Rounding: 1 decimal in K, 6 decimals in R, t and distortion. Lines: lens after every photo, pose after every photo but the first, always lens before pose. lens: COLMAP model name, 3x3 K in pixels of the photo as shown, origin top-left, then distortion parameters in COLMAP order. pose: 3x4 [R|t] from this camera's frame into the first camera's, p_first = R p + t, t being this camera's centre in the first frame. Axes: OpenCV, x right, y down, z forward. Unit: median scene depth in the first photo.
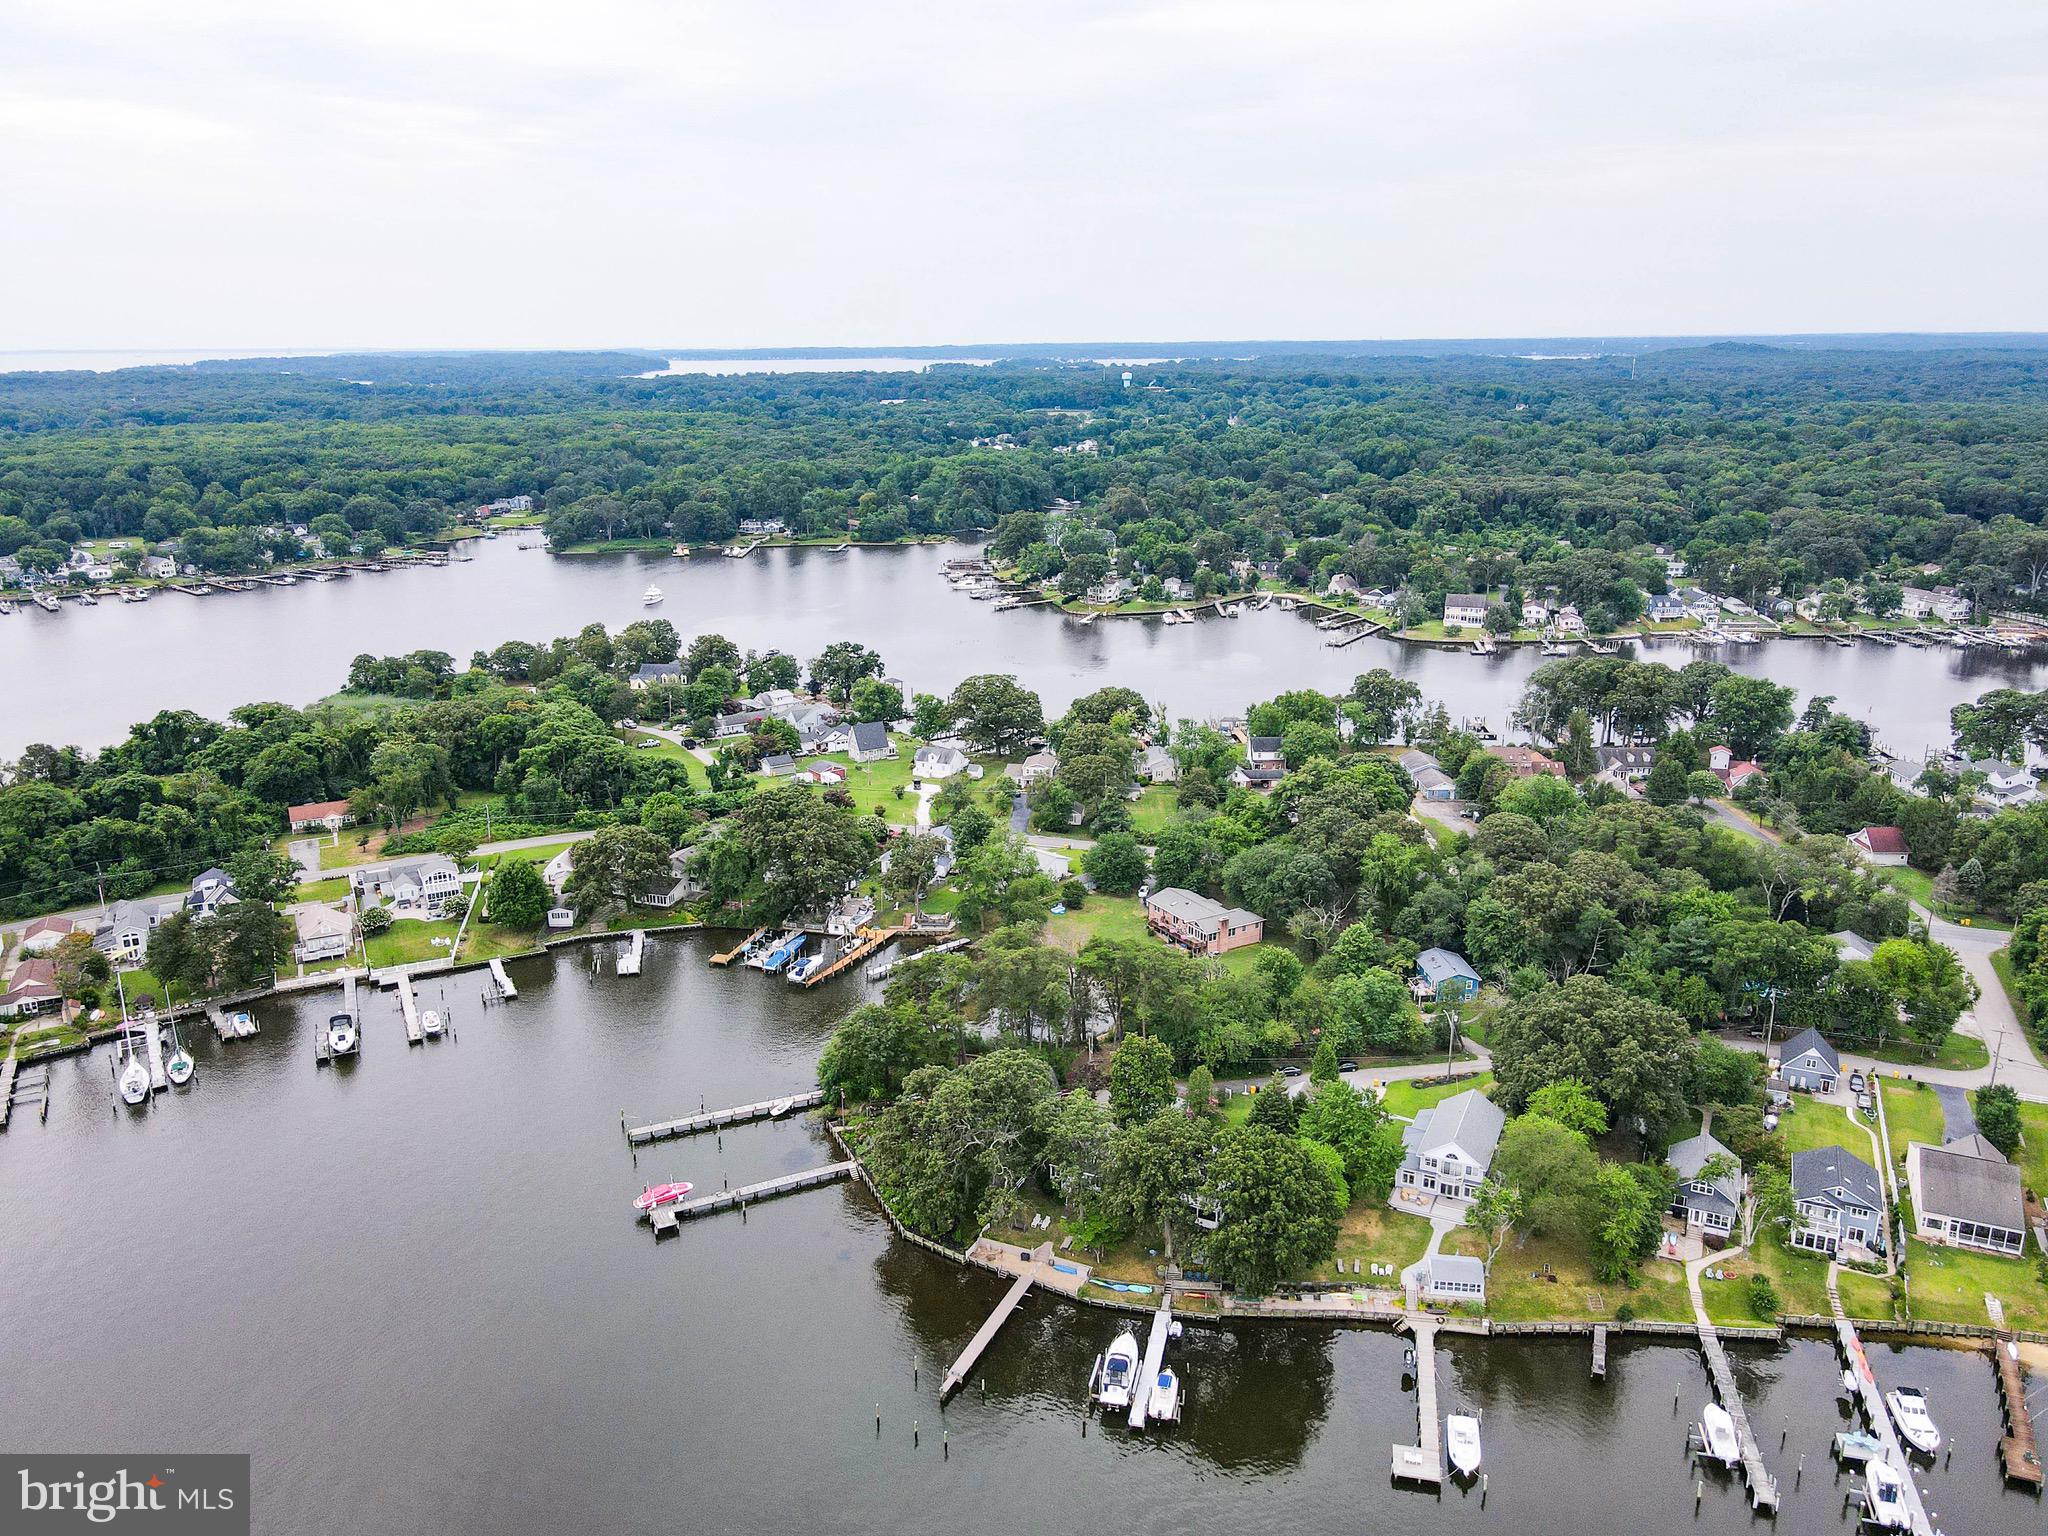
lens RADIAL K [[1448.2, 0, 1031.8], [0, 1448.2, 772.8], [0, 0, 1]] dist [0.002735, 0.019933]
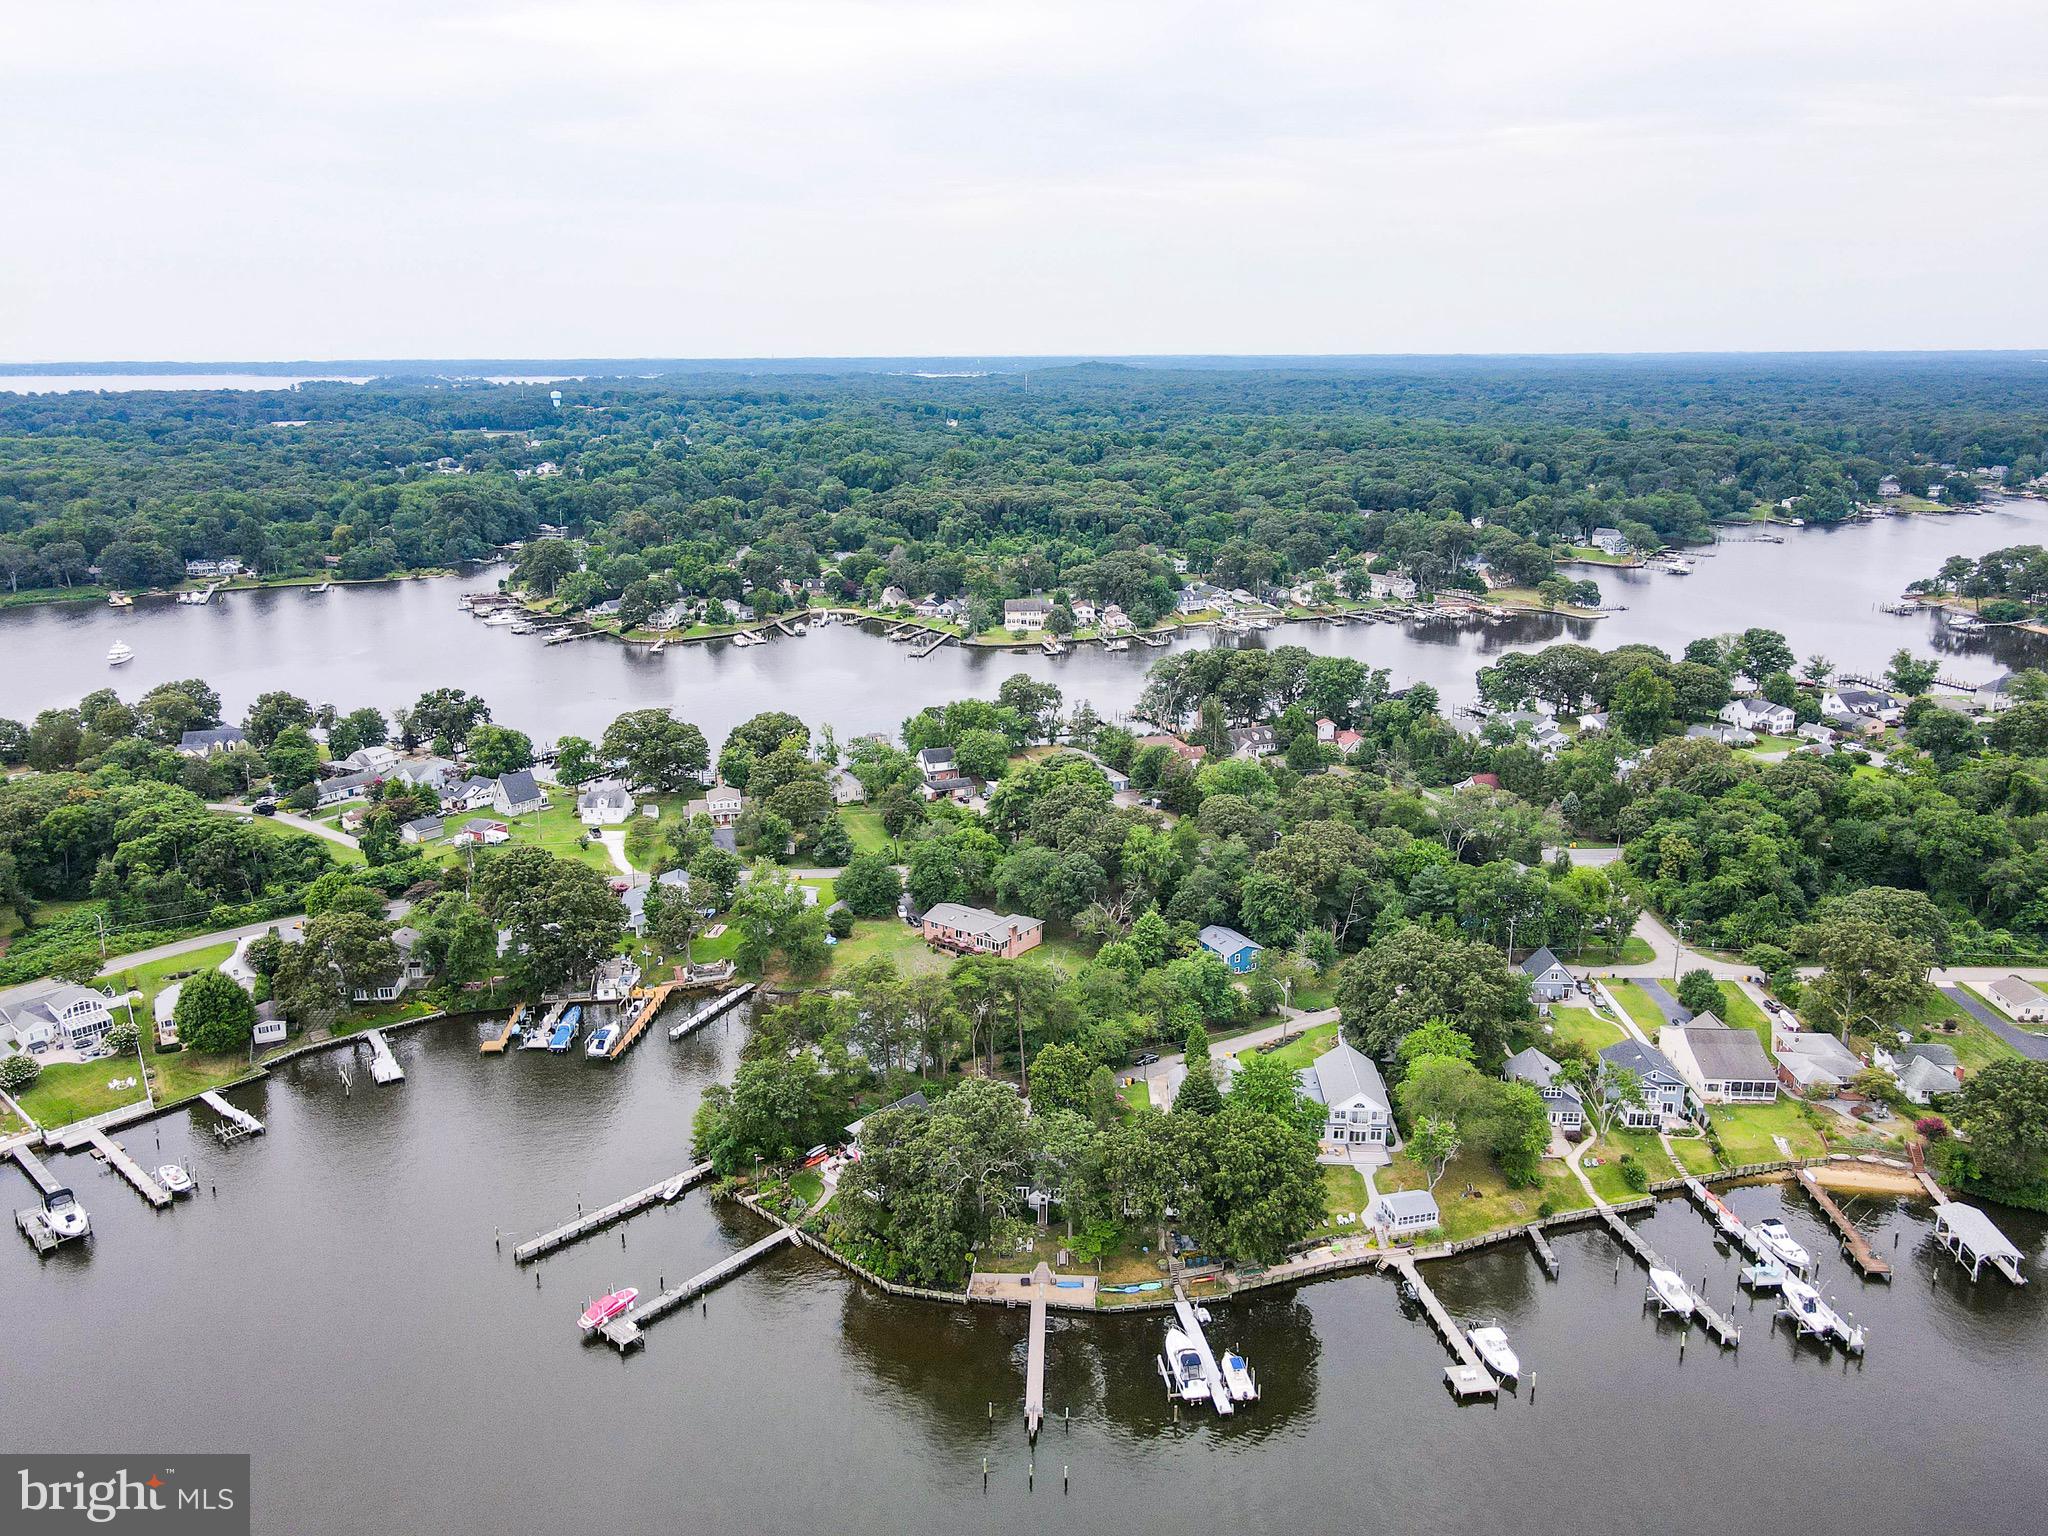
lens RADIAL K [[1448.2, 0, 1020.6], [0, 1448.2, 768.9], [0, 0, 1]] dist [0.002735, 0.019933]
pose [[0.929904, -0.097307, 0.354696, -0.200730], [0.102195, 0.994752, 0.004973, -0.012668], [-0.353319, 0.031624, 0.934968, 0.038793]]
